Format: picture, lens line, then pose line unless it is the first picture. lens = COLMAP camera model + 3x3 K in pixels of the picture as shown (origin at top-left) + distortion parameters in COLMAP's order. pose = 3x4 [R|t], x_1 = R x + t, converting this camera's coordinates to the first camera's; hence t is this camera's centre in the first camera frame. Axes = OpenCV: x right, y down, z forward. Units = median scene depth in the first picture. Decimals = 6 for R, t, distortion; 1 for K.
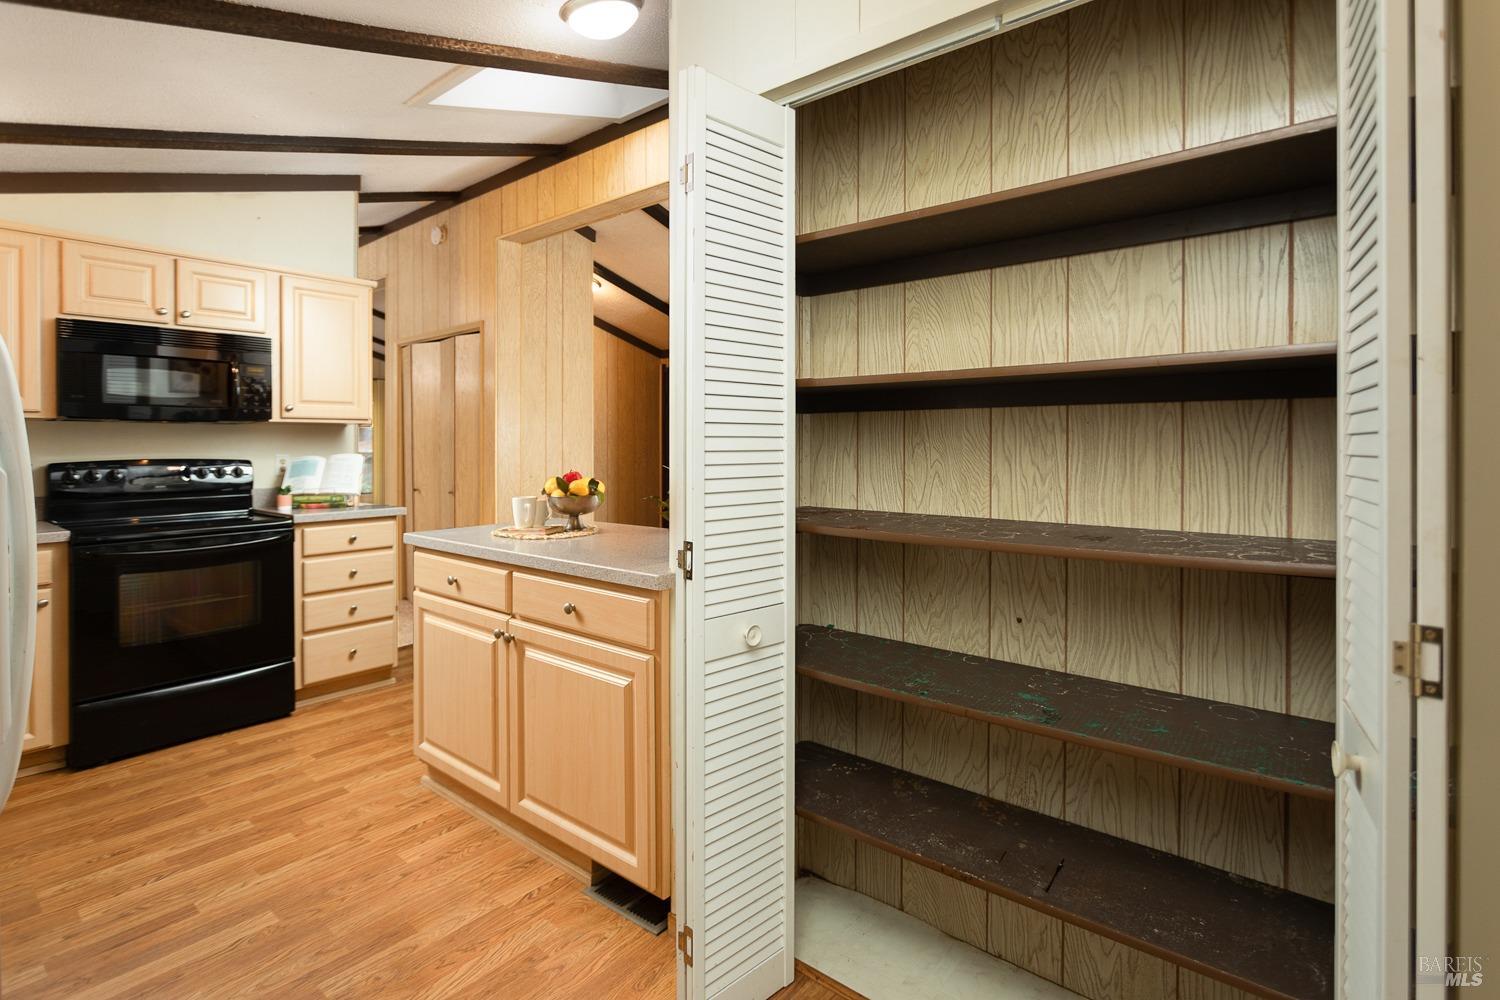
lens RADIAL K [[745.2, 0, 703.7], [0, 745.2, 438.8], [0, 0, 1]] dist [-0.008099, 0.003653]
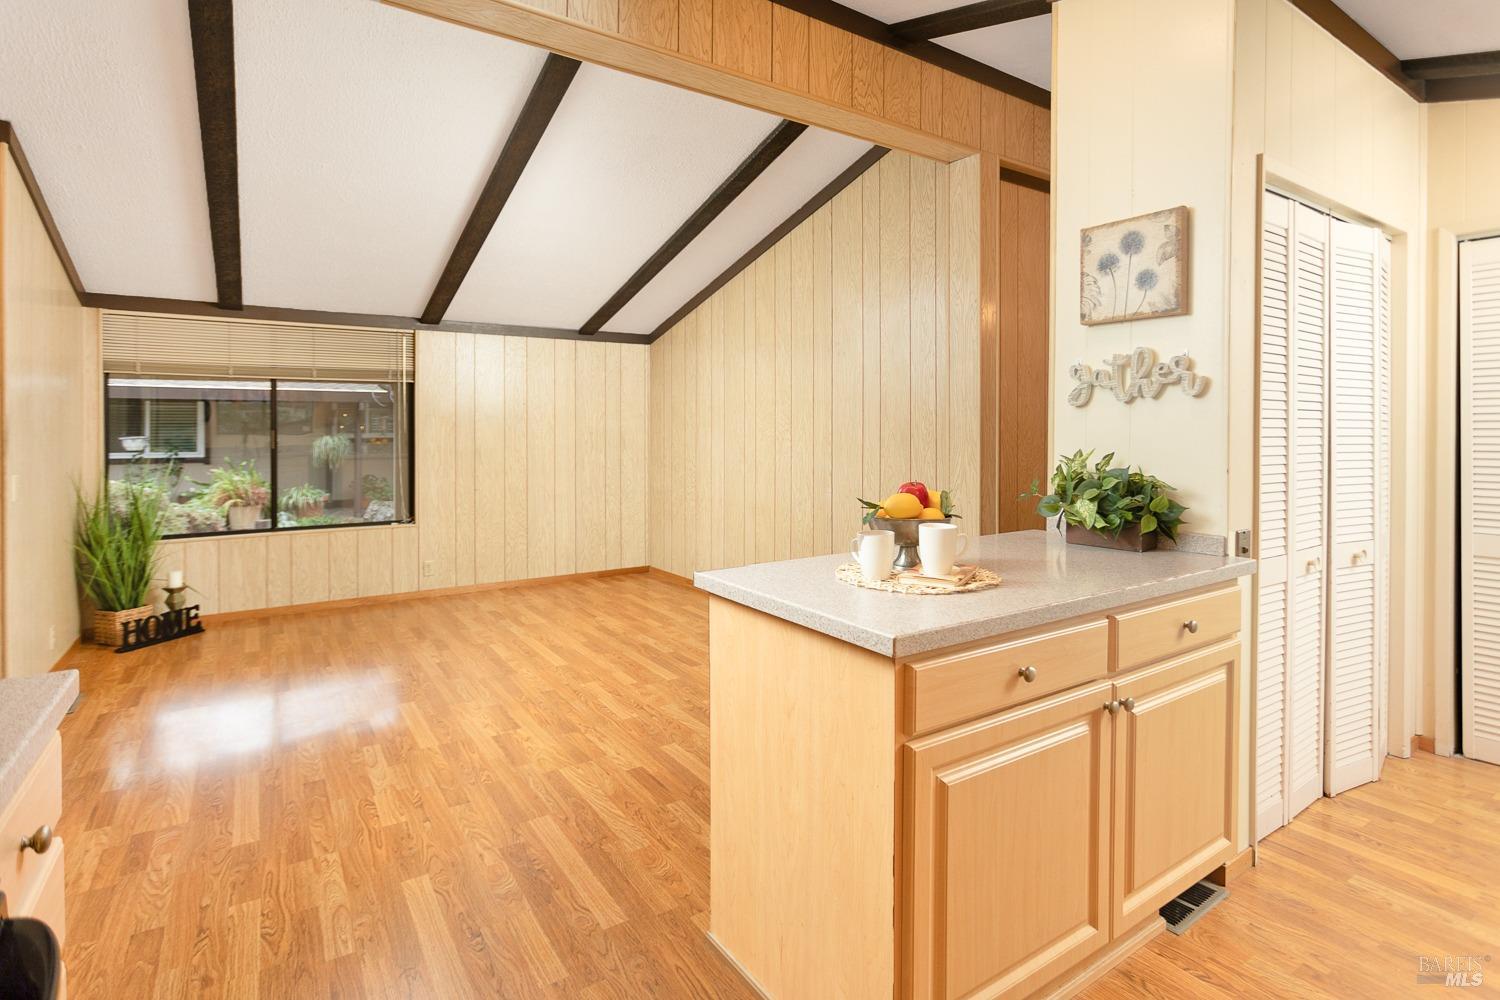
lens RADIAL K [[745.2, 0, 784.7], [0, 745.2, 422.1], [0, 0, 1]] dist [-0.008099, 0.003653]
pose [[0.207364, 0.016623, 0.978123, -0.704682], [-0.016569, 0.999772, -0.013479, -0.001582], [-0.978123, -0.013411, 0.207592, 0.777337]]
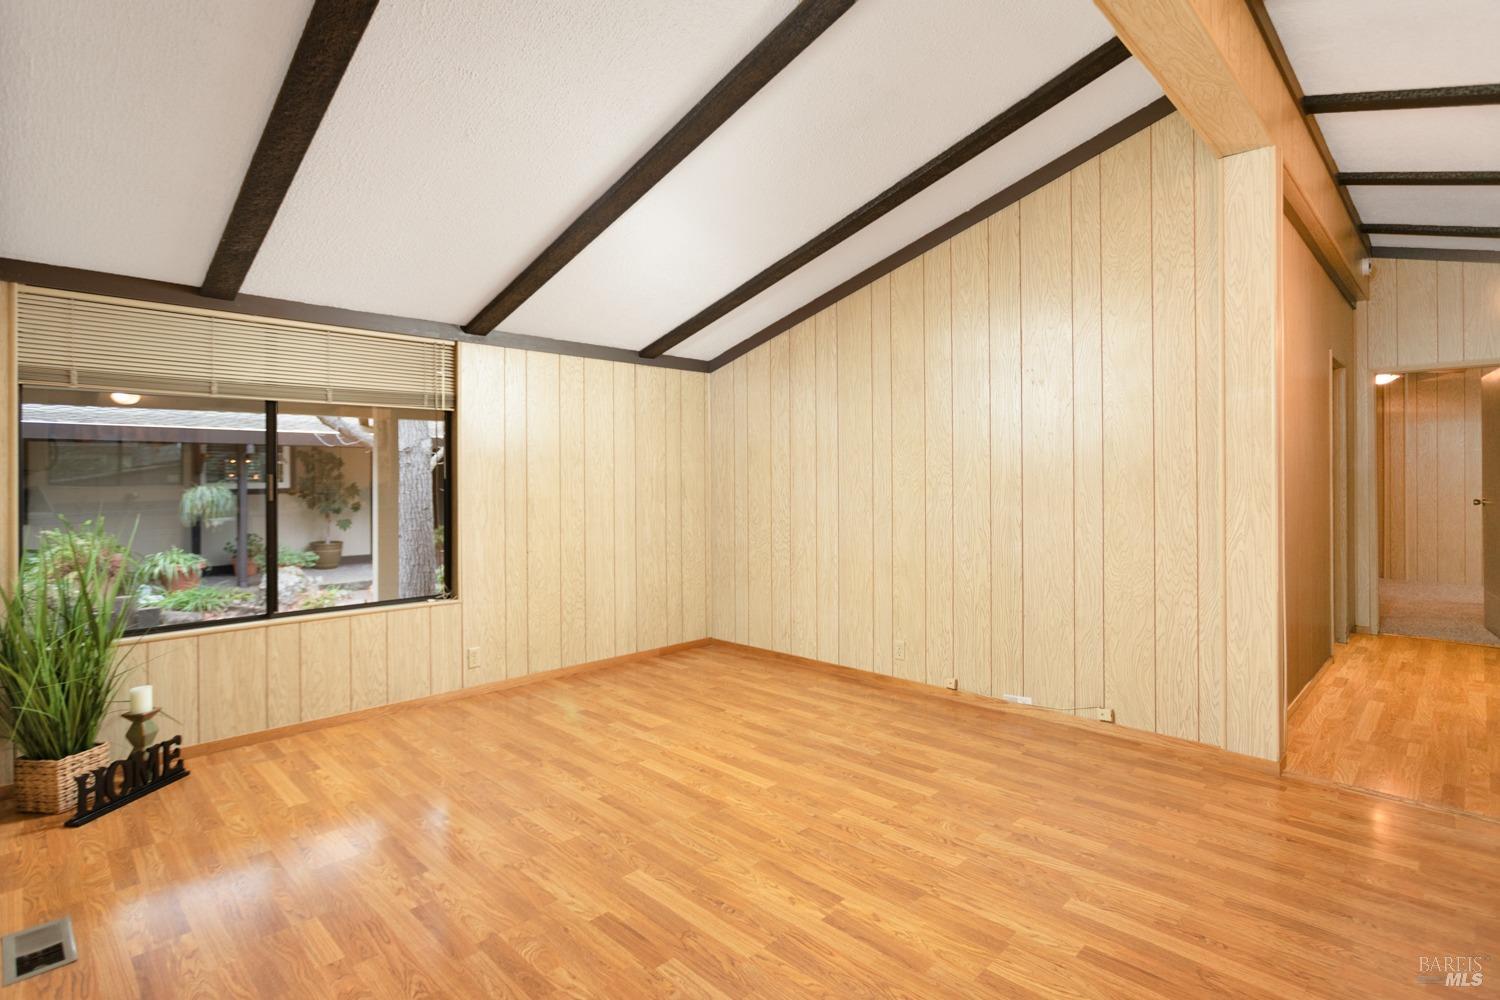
lens RADIAL K [[745.2, 0, 787.9], [0, 745.2, 472.5], [0, 0, 1]] dist [-0.008099, 0.003653]
pose [[0.006584, 0.014476, 0.999874, -0.509964], [-0.011504, 0.999830, -0.014400, 0.013828], [-0.999912, -0.011407, 0.006749, 1.330023]]
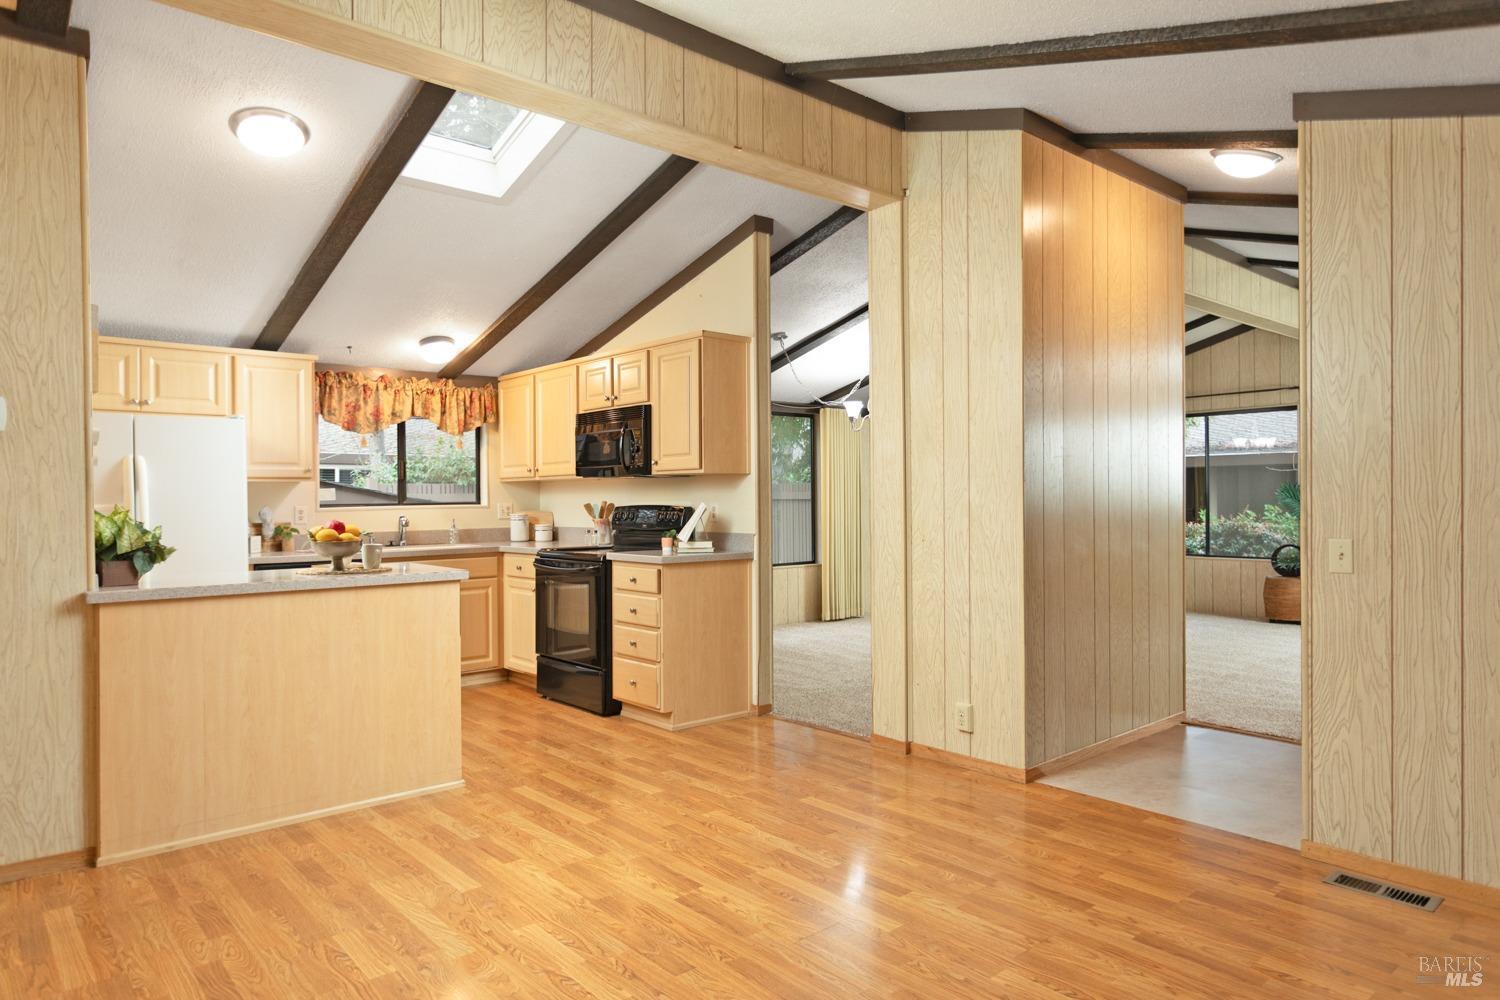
lens RADIAL K [[930.5, 0, 751.1], [0, 930.5, 495.8], [0, 0, 1]] dist [0.003198, 0.000573]
pose [[-0.129256, 0.007484, -0.991583, 0.948054], [0.018849, 0.999809, 0.005089, 0.006550], [0.991432, -0.018032, -0.129373, 1.464514]]
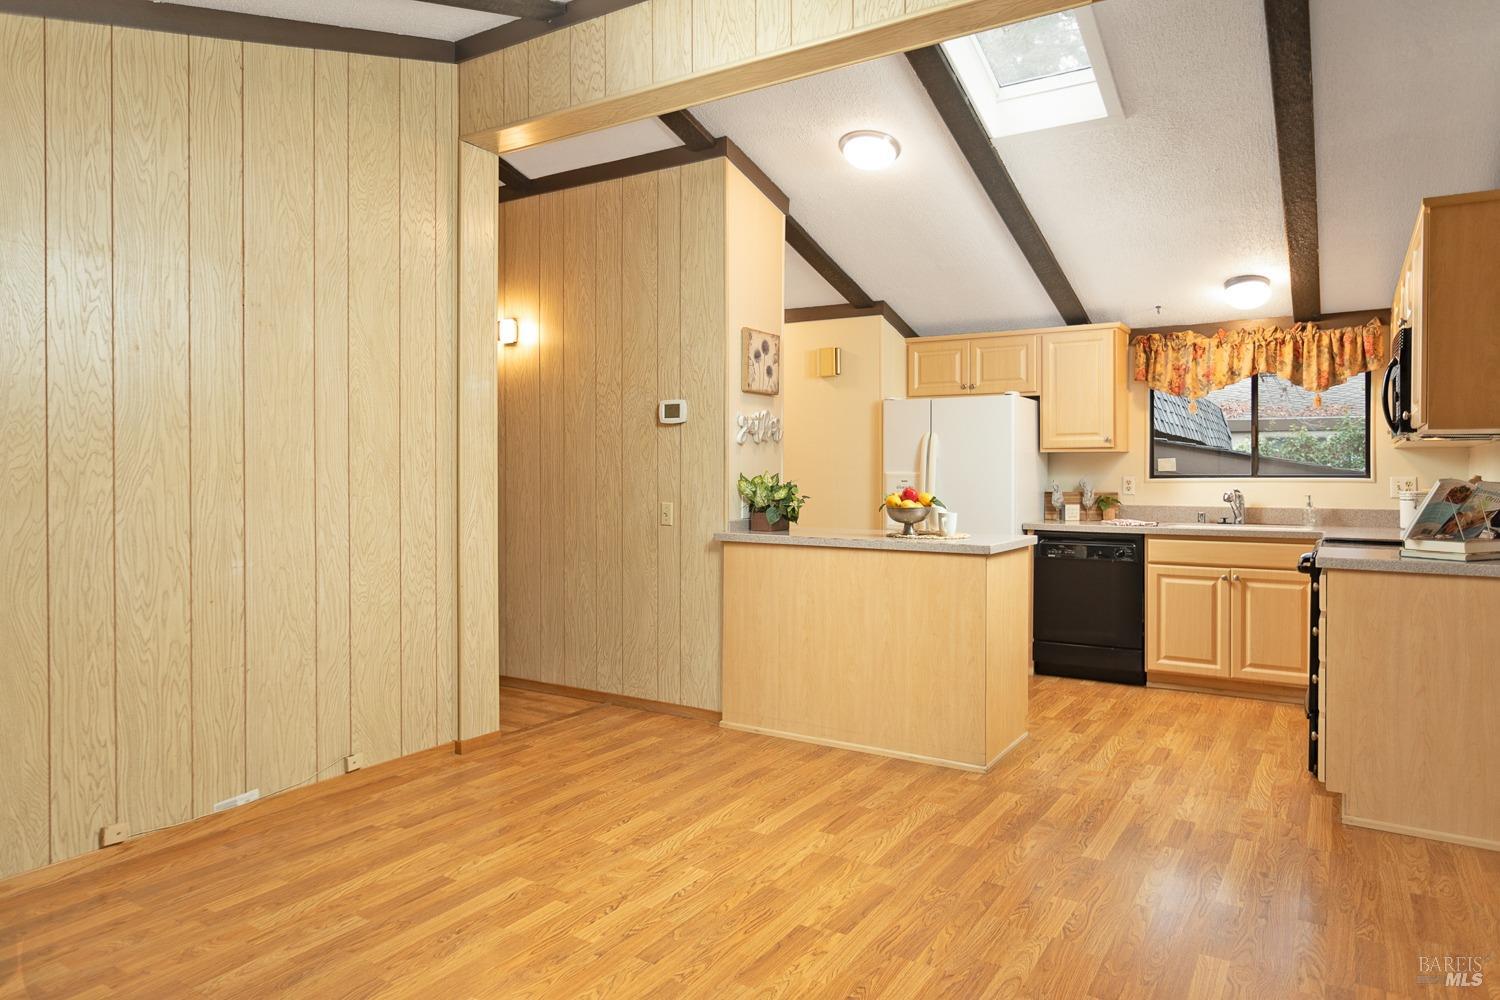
lens RADIAL K [[930.5, 0, 730.5], [0, 930.5, 465.9], [0, 0, 1]] dist [0.003198, 0.000573]
pose [[-0.987170, 0.004434, -0.159612, 0.303022], [0.007083, 0.999846, -0.016031, 0.022512], [0.159517, -0.016956, -0.987050, 1.998788]]
